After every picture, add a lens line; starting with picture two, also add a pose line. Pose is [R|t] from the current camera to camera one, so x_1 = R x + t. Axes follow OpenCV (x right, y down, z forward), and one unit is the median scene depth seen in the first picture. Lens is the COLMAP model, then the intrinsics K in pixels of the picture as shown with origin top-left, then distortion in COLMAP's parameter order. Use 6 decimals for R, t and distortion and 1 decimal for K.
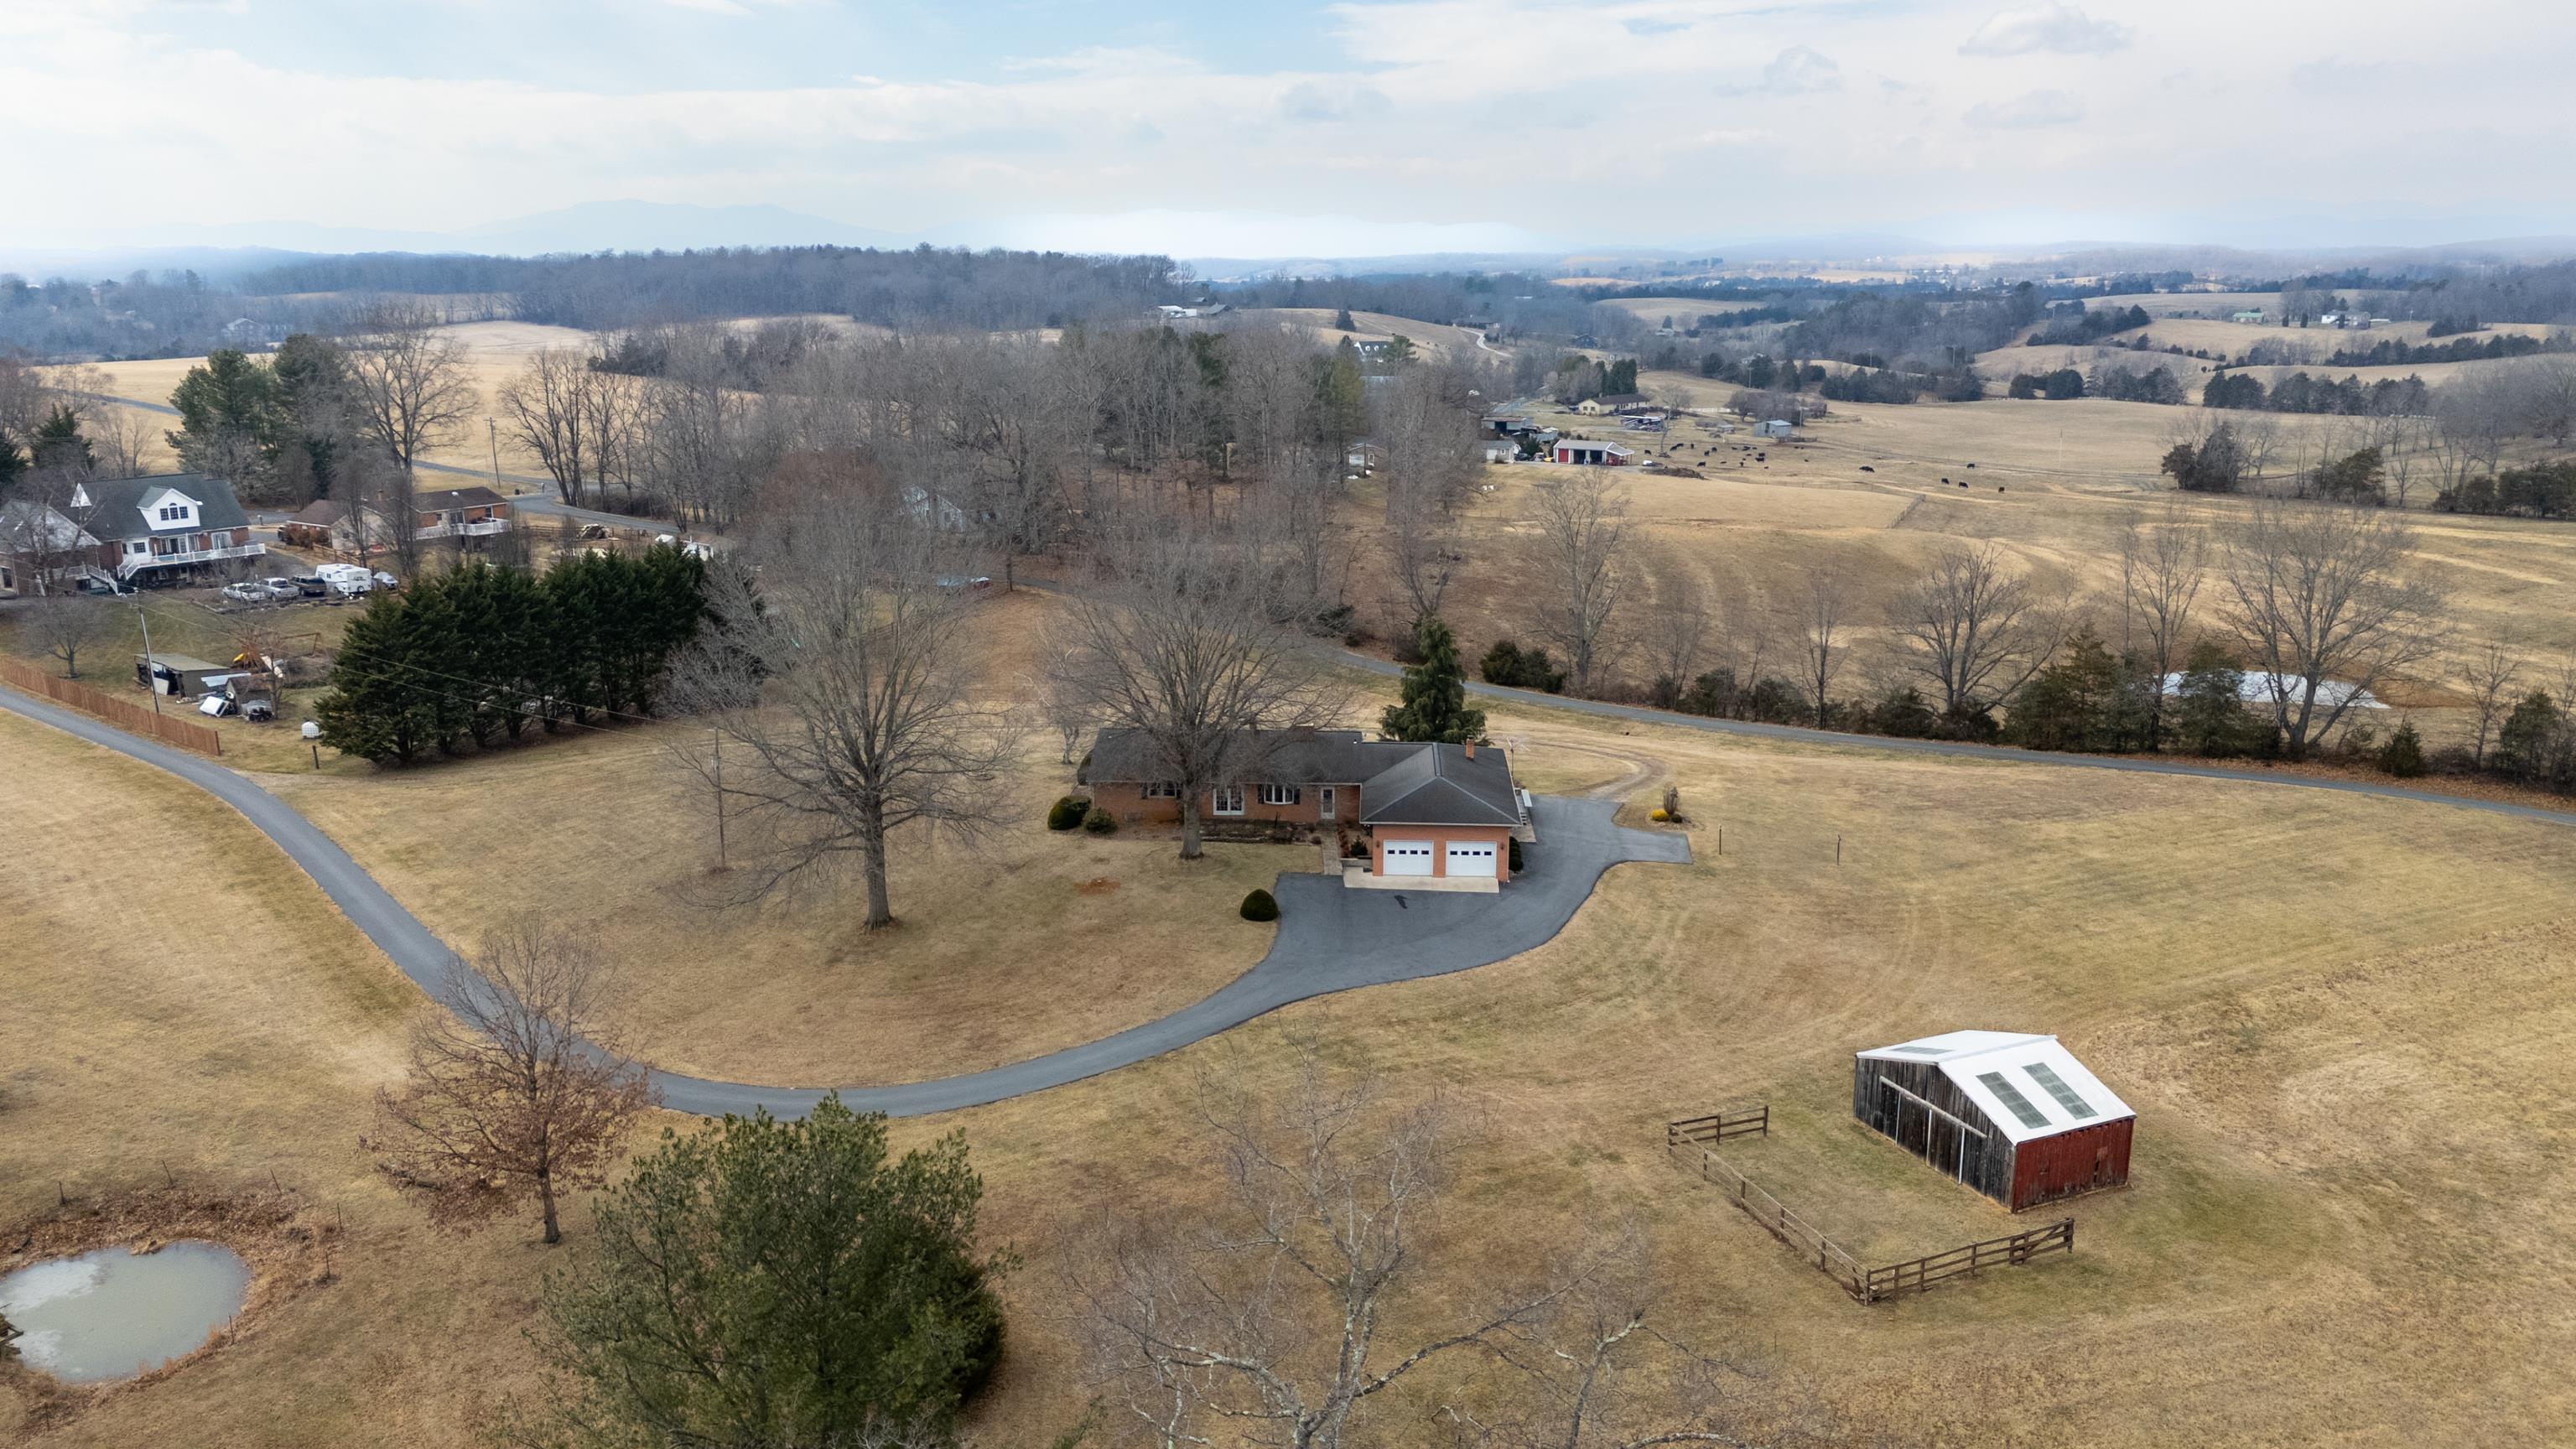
lens RADIAL K [[1916.6, 0, 1288.4], [0, 1916.6, 724.6], [0, 0, 1]] dist [0.064224, -0.047213]
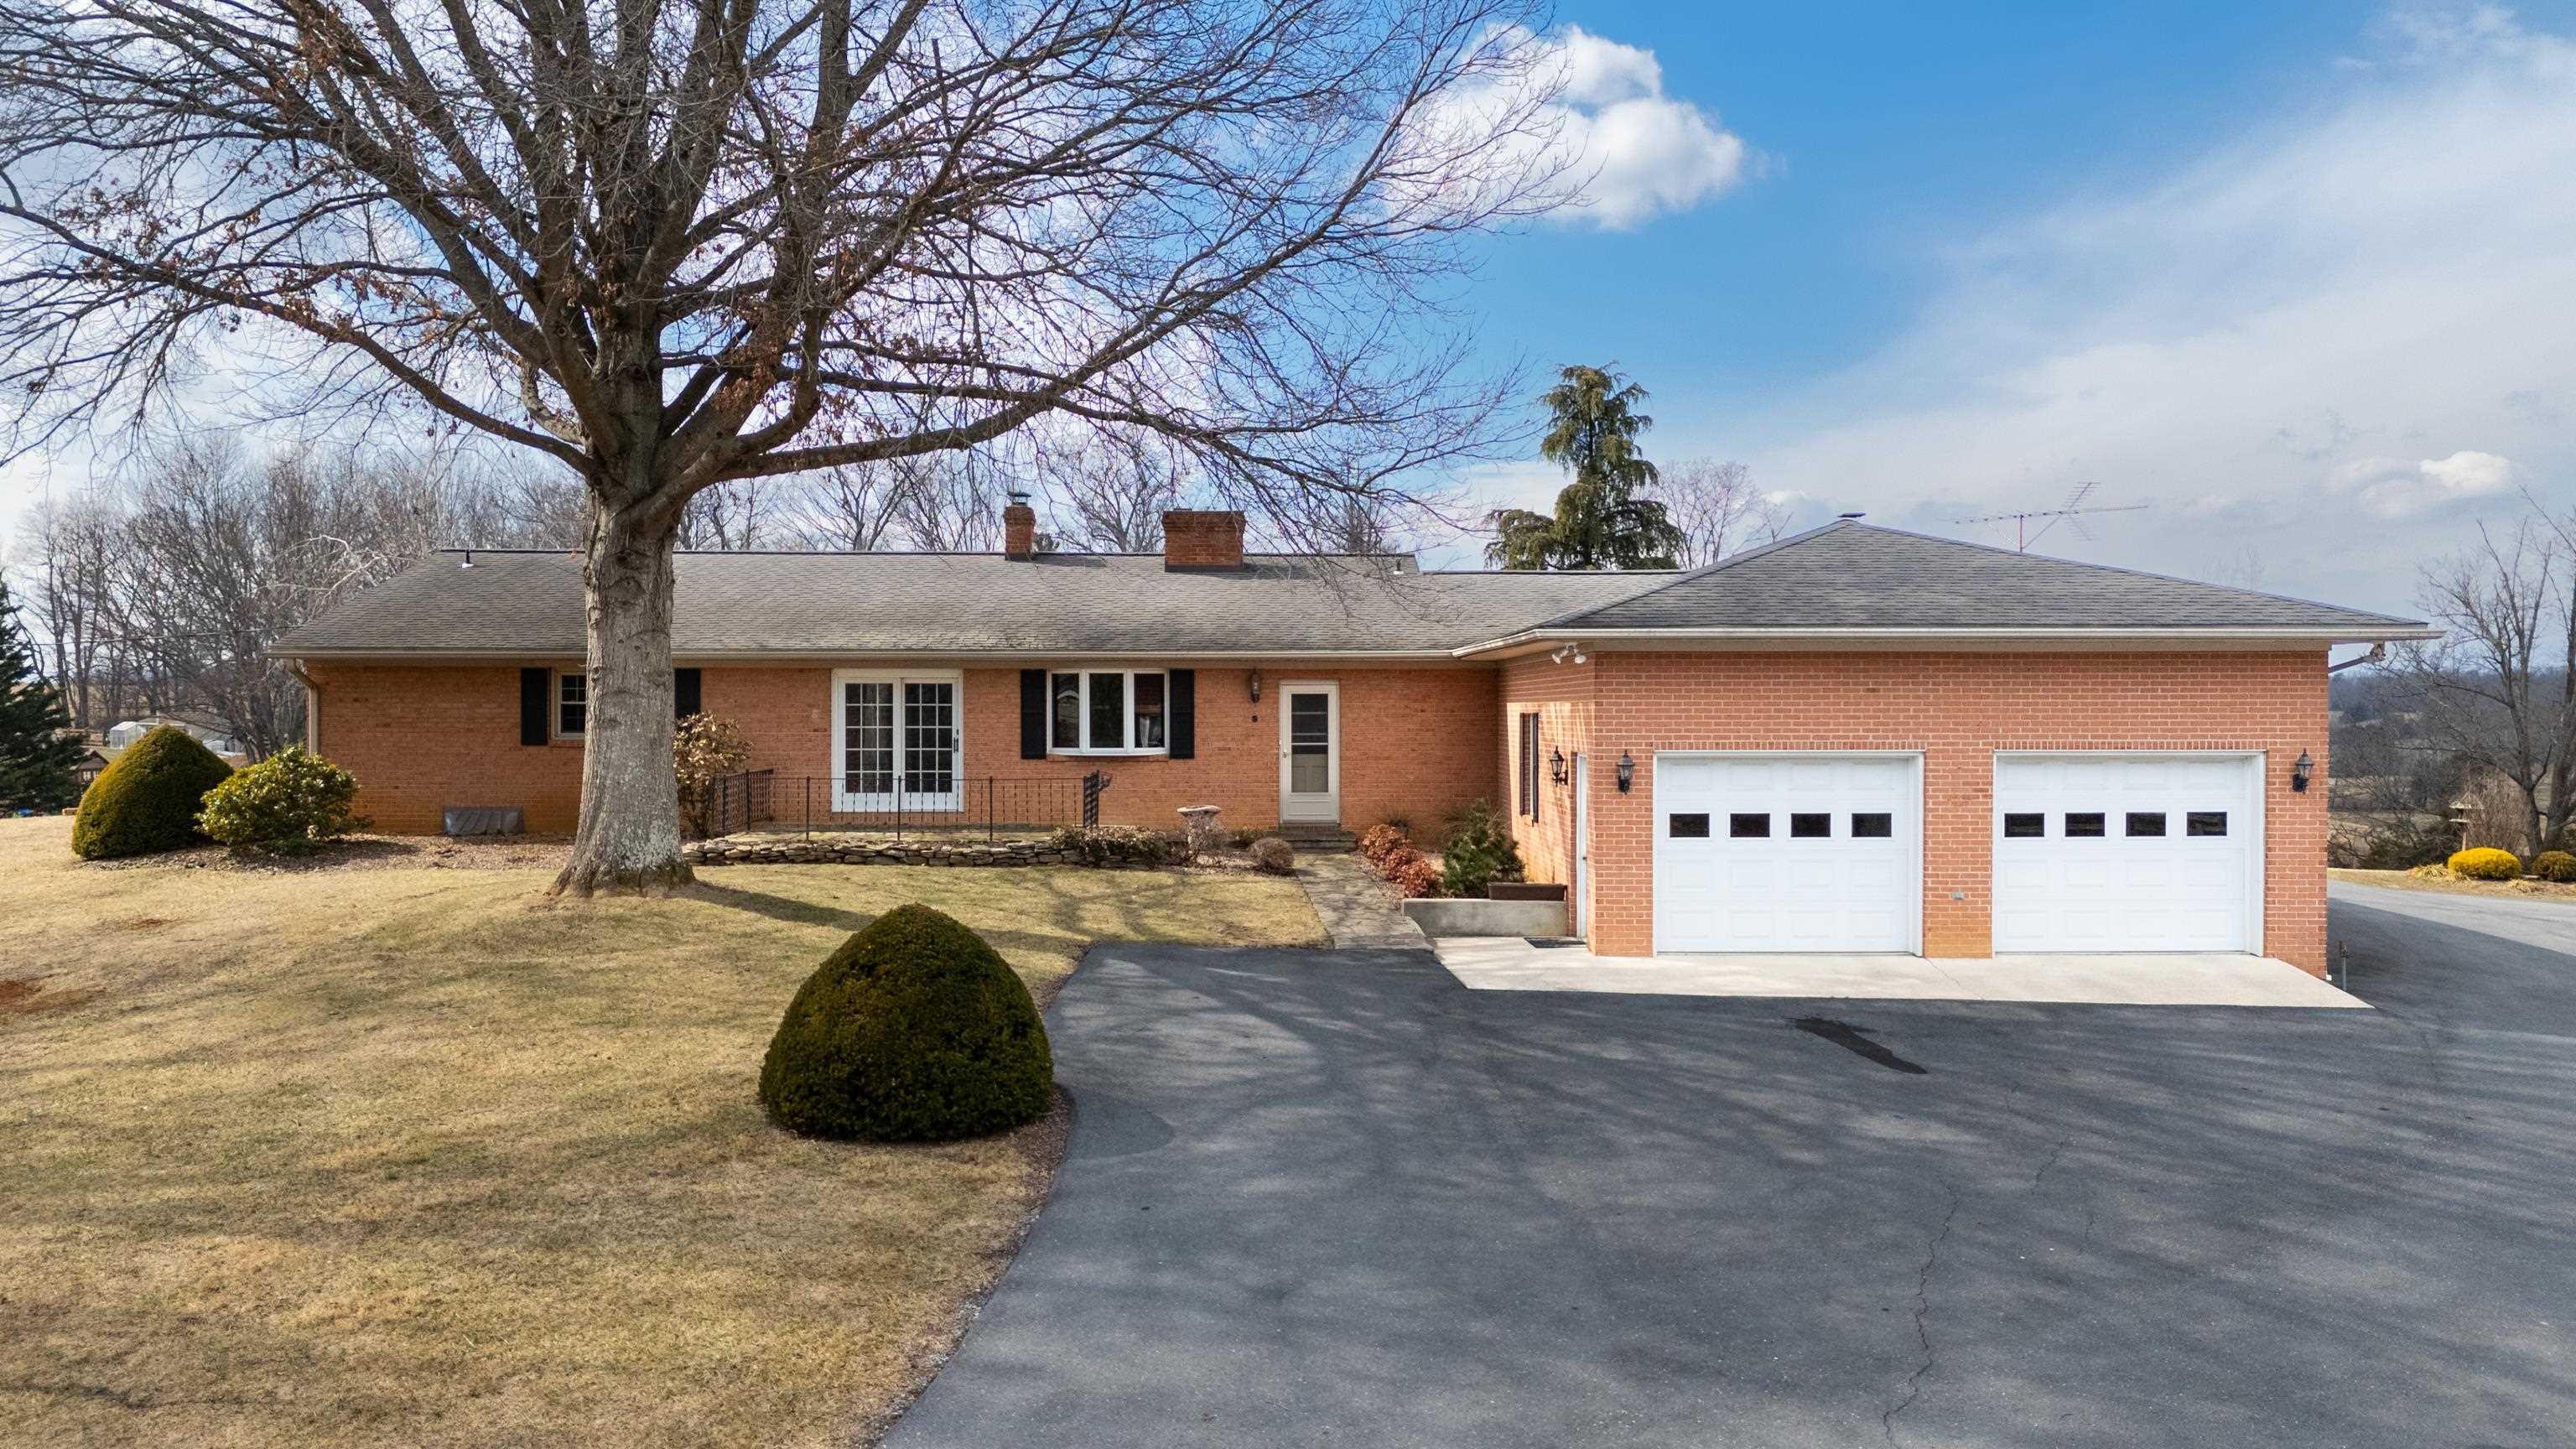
lens RADIAL K [[1916.6, 0, 1287.8], [0, 1916.6, 721.5], [0, 0, 1]] dist [0.064224, -0.047213]
pose [[0.998187, 0.002316, 0.060152, 0.003249], [0.012090, 0.971185, -0.238019, 0.101445], [-0.058970, 0.238314, 0.969396, 0.819578]]
